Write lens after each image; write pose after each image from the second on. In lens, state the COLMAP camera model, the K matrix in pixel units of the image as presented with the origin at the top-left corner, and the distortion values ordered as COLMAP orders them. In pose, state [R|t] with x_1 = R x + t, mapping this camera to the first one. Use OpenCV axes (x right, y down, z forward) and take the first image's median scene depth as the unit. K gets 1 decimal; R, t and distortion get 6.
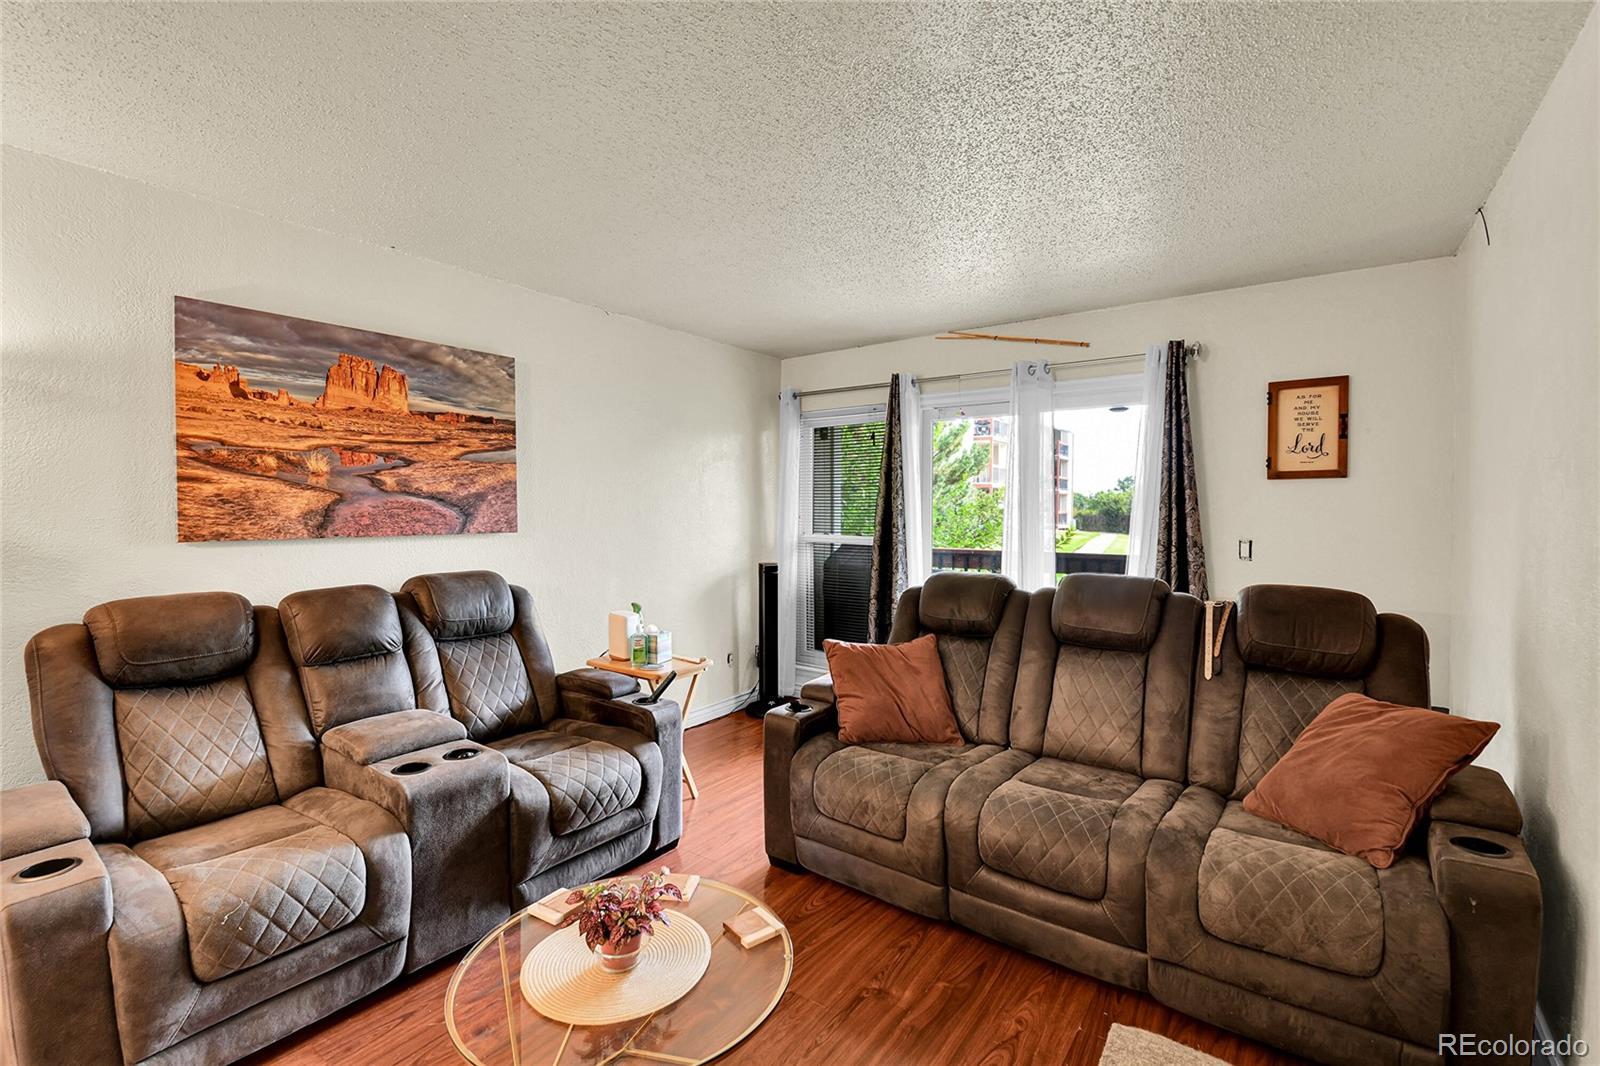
lens RADIAL K [[694.5, 0, 801.0], [0, 694.5, 525.0], [0, 0, 1]] dist [-0.000467, -0.010803]
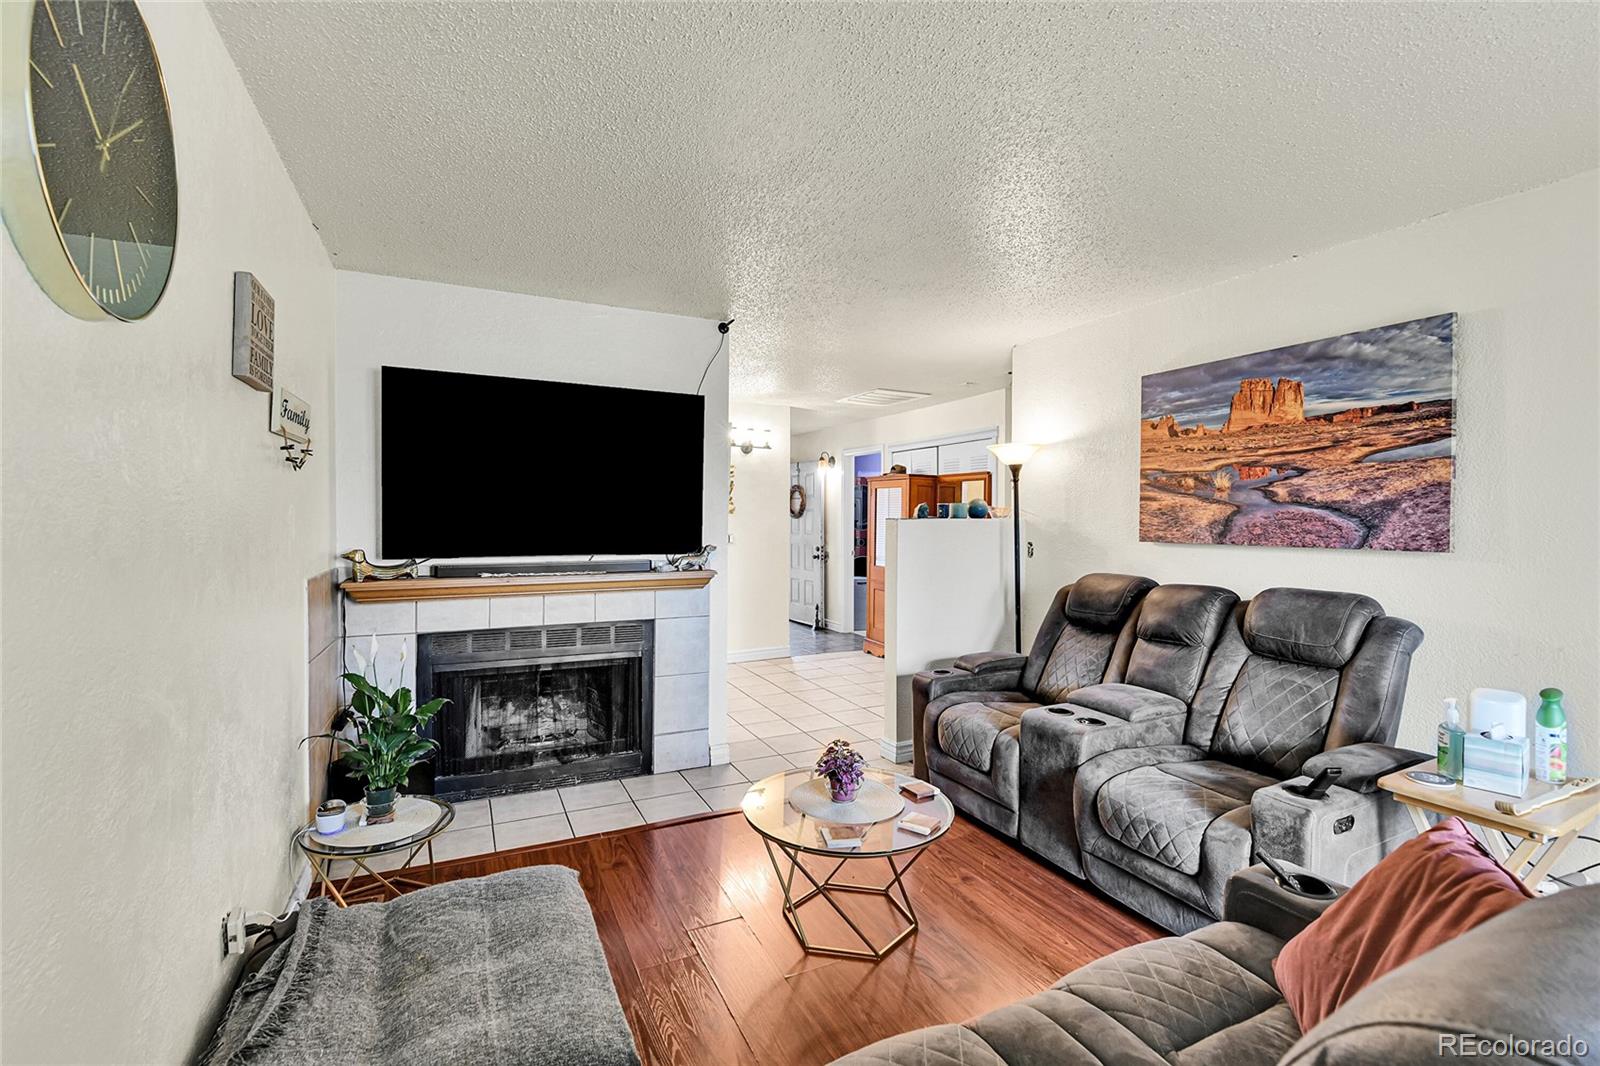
lens RADIAL K [[694.5, 0, 801.0], [0, 694.5, 525.0], [0, 0, 1]] dist [-0.000467, -0.010803]
pose [[-0.463739, 0.002021, -0.885970, 0.632393], [-0.030260, 0.999378, 0.018118, -0.012692], [0.885455, 0.035212, -0.463389, 0.862968]]
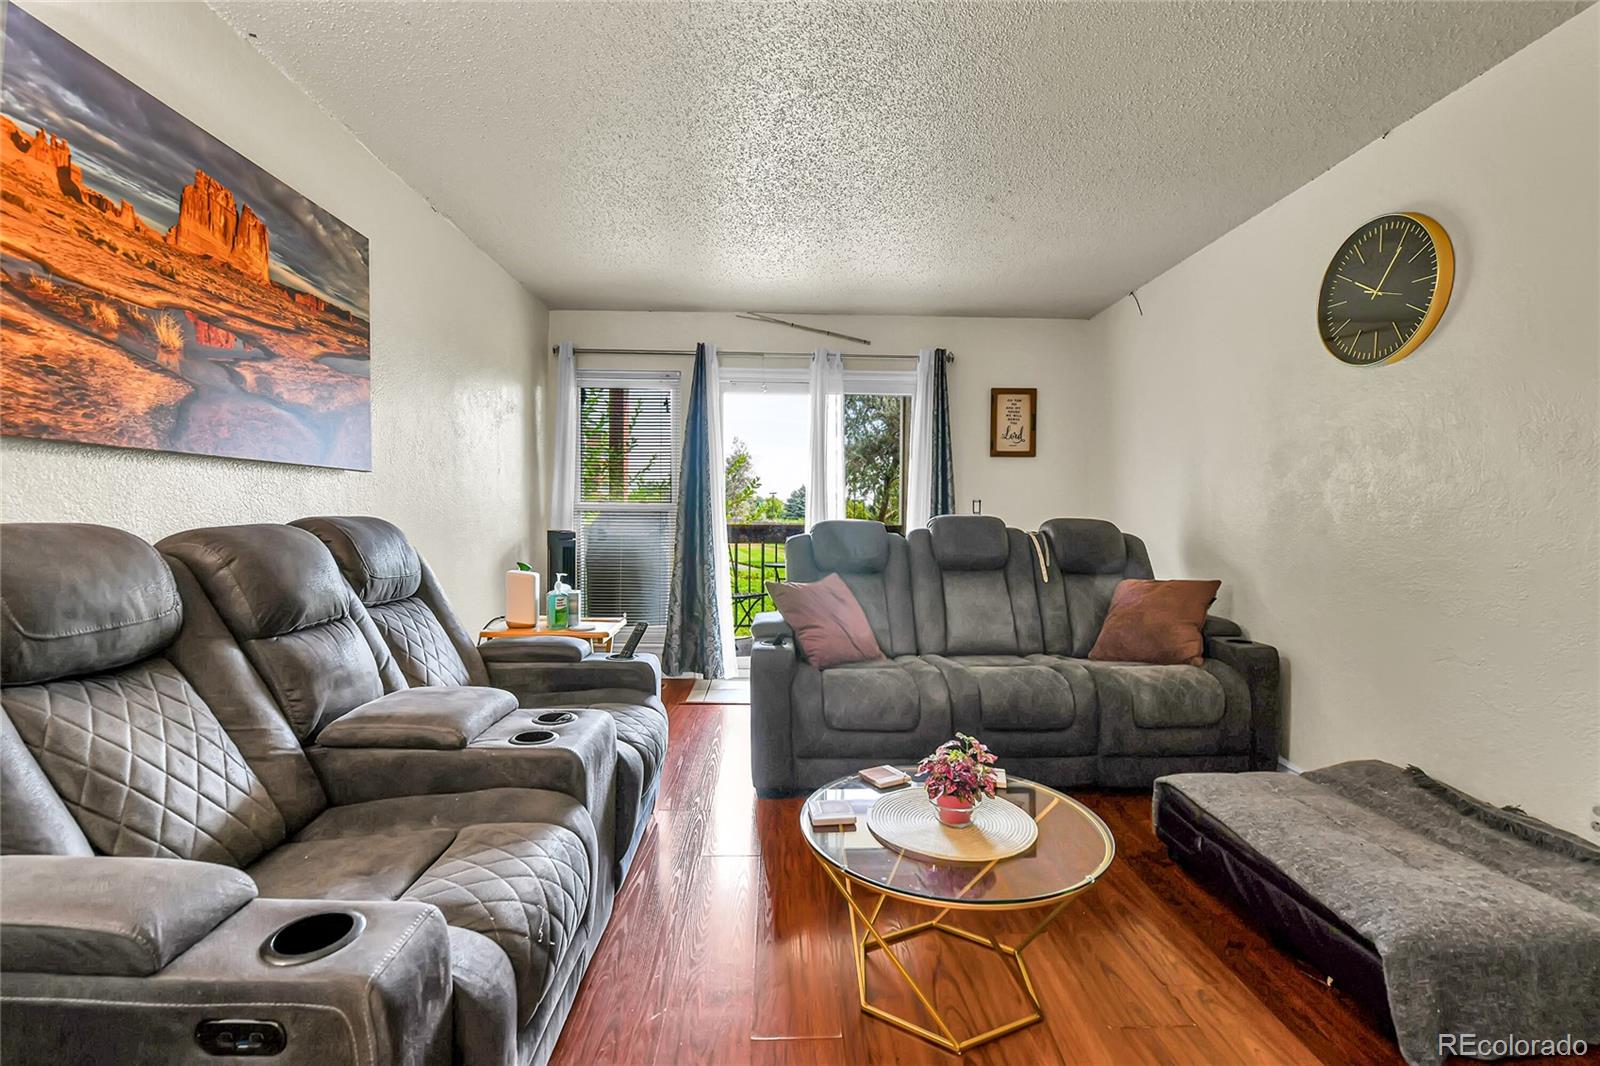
lens RADIAL K [[693.2, 0, 800.0], [0, 693.2, 533.0], [0, 0, 1]] dist [-0.021668, -0.002901]
pose [[0.786303, -0.011960, 0.617725, -0.592884], [0.008269, 0.999927, 0.008833, 0.086978], [-0.617786, -0.001837, 0.786345, 0.153268]]
